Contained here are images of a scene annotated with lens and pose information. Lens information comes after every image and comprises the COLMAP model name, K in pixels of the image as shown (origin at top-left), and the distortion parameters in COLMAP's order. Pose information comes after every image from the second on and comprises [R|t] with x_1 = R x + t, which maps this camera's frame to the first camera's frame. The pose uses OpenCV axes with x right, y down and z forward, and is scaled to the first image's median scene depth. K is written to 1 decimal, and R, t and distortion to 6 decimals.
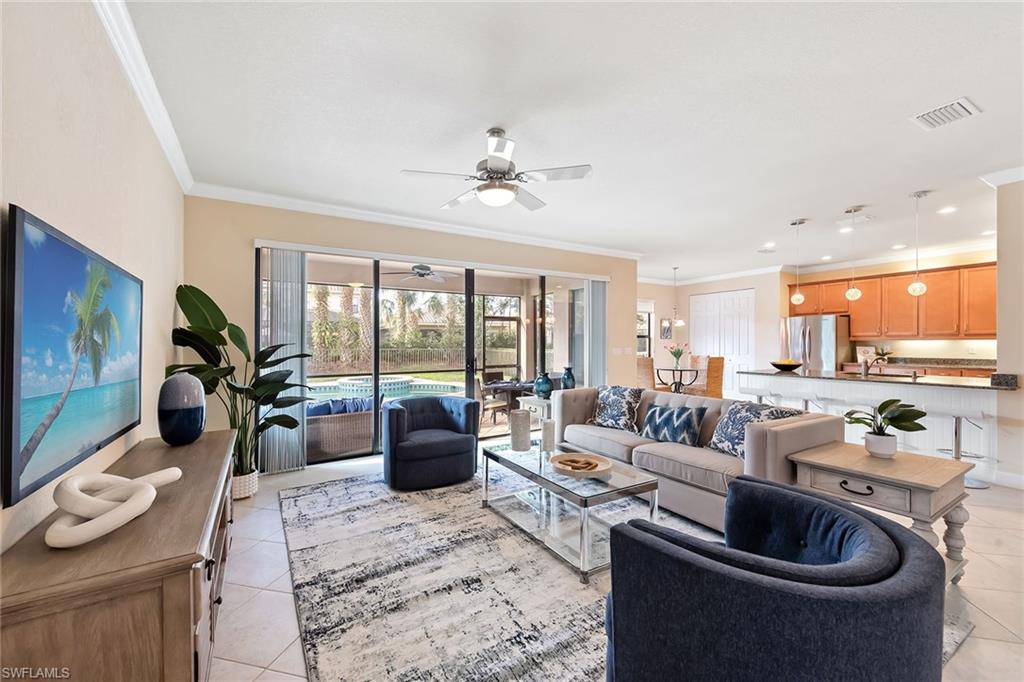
lens RADIAL K [[400.5, 0, 503.3], [0, 400.5, 343.8], [0, 0, 1]] dist [0.015211, -0.007022]
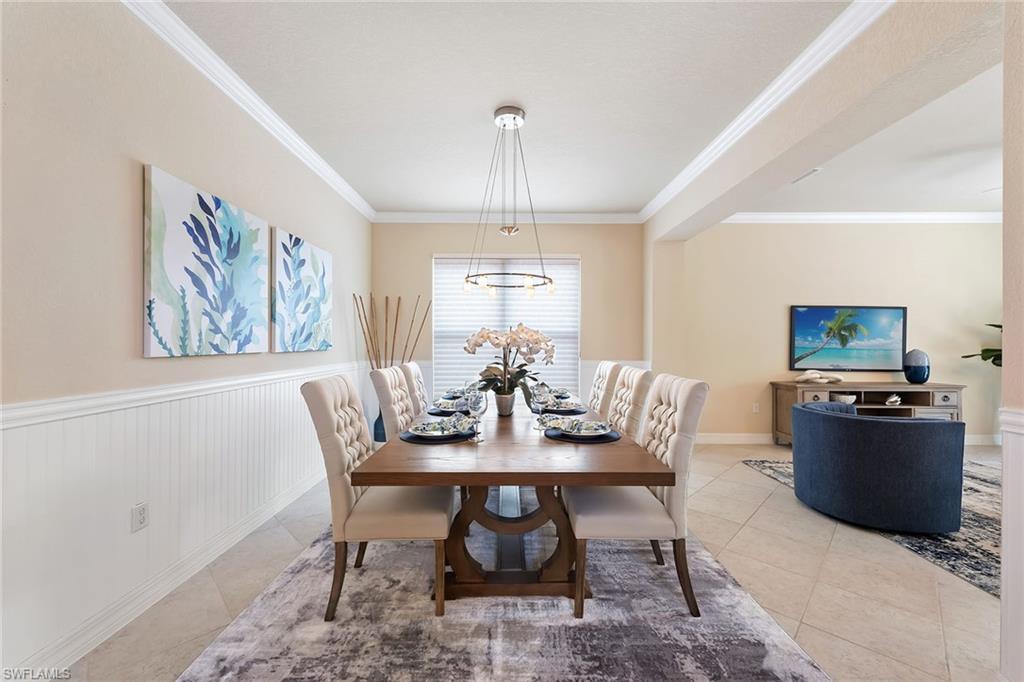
lens RADIAL K [[403.5, 0, 512.0], [0, 403.5, 341.0], [0, 0, 1]] dist [0.008475, -0.000323]
pose [[-0.507421, 0.005491, -0.861681, 0.713142], [-0.001412, 0.999973, 0.007204, 0.006304], [0.861697, 0.004872, -0.507400, 0.095737]]
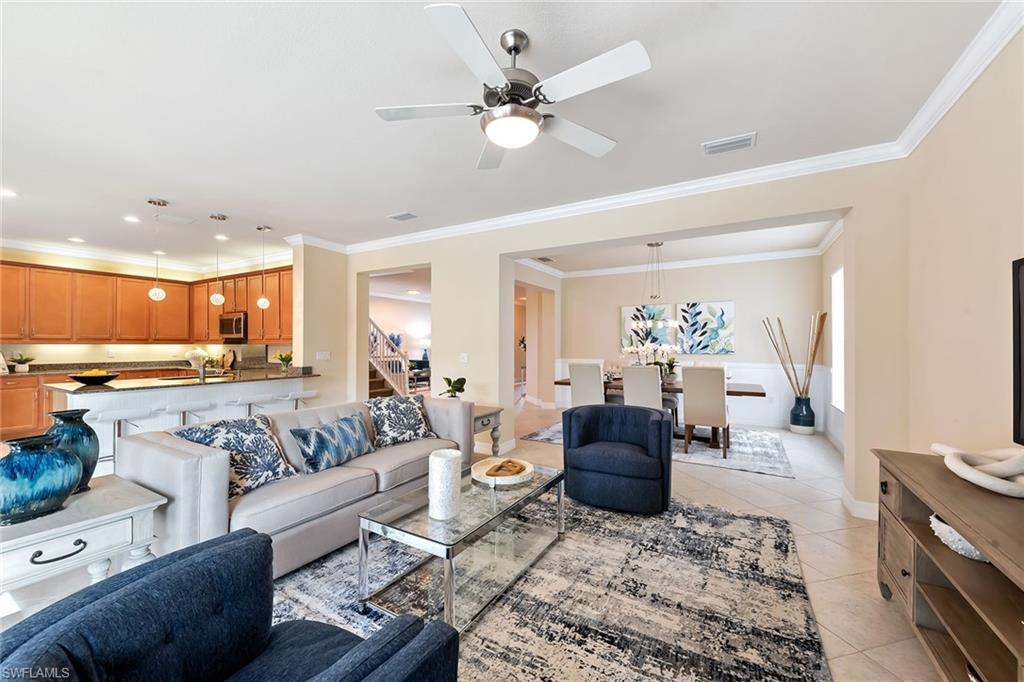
lens RADIAL K [[403.5, 0, 512.0], [0, 403.5, 341.0], [0, 0, 1]] dist [0.008475, -0.000323]
pose [[-0.484106, 0.012721, 0.874917, -0.273929], [0.004673, 0.999918, -0.011953, -0.000666], [-0.874997, -0.001699, -0.484126, 0.582741]]
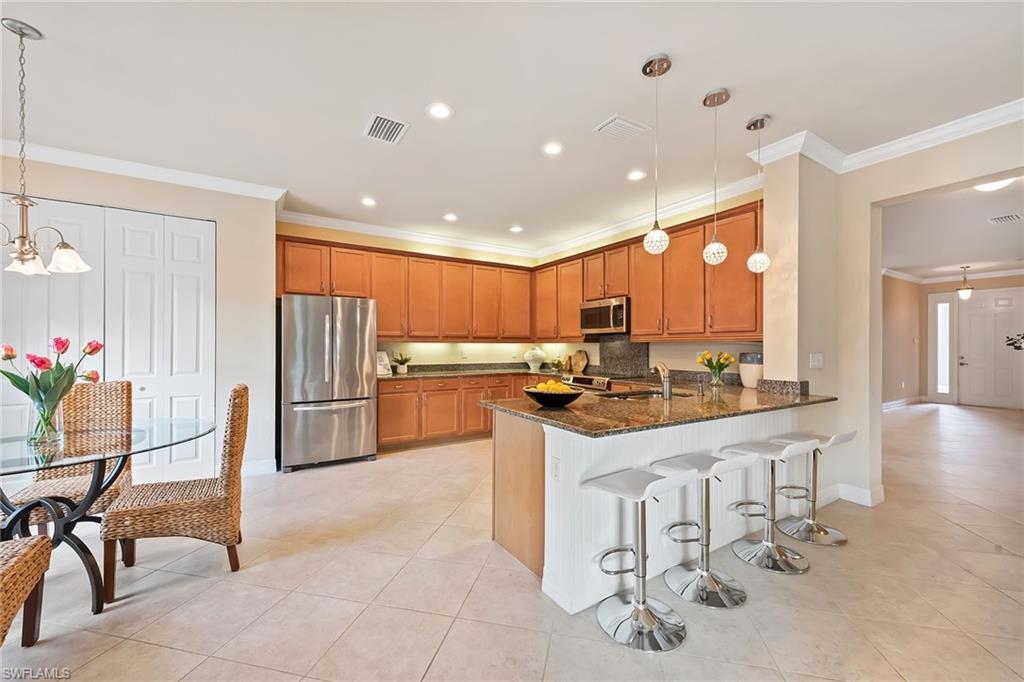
lens RADIAL K [[398.8, 0, 514.8], [0, 398.8, 344.5], [0, 0, 1]] dist [0.002228, 0.000198]
pose [[-0.016580, 0.010614, 0.999806, 0.233562], [0.004062, 0.999936, -0.010548, 0.003403], [-0.999854, 0.003887, -0.016622, 0.877855]]
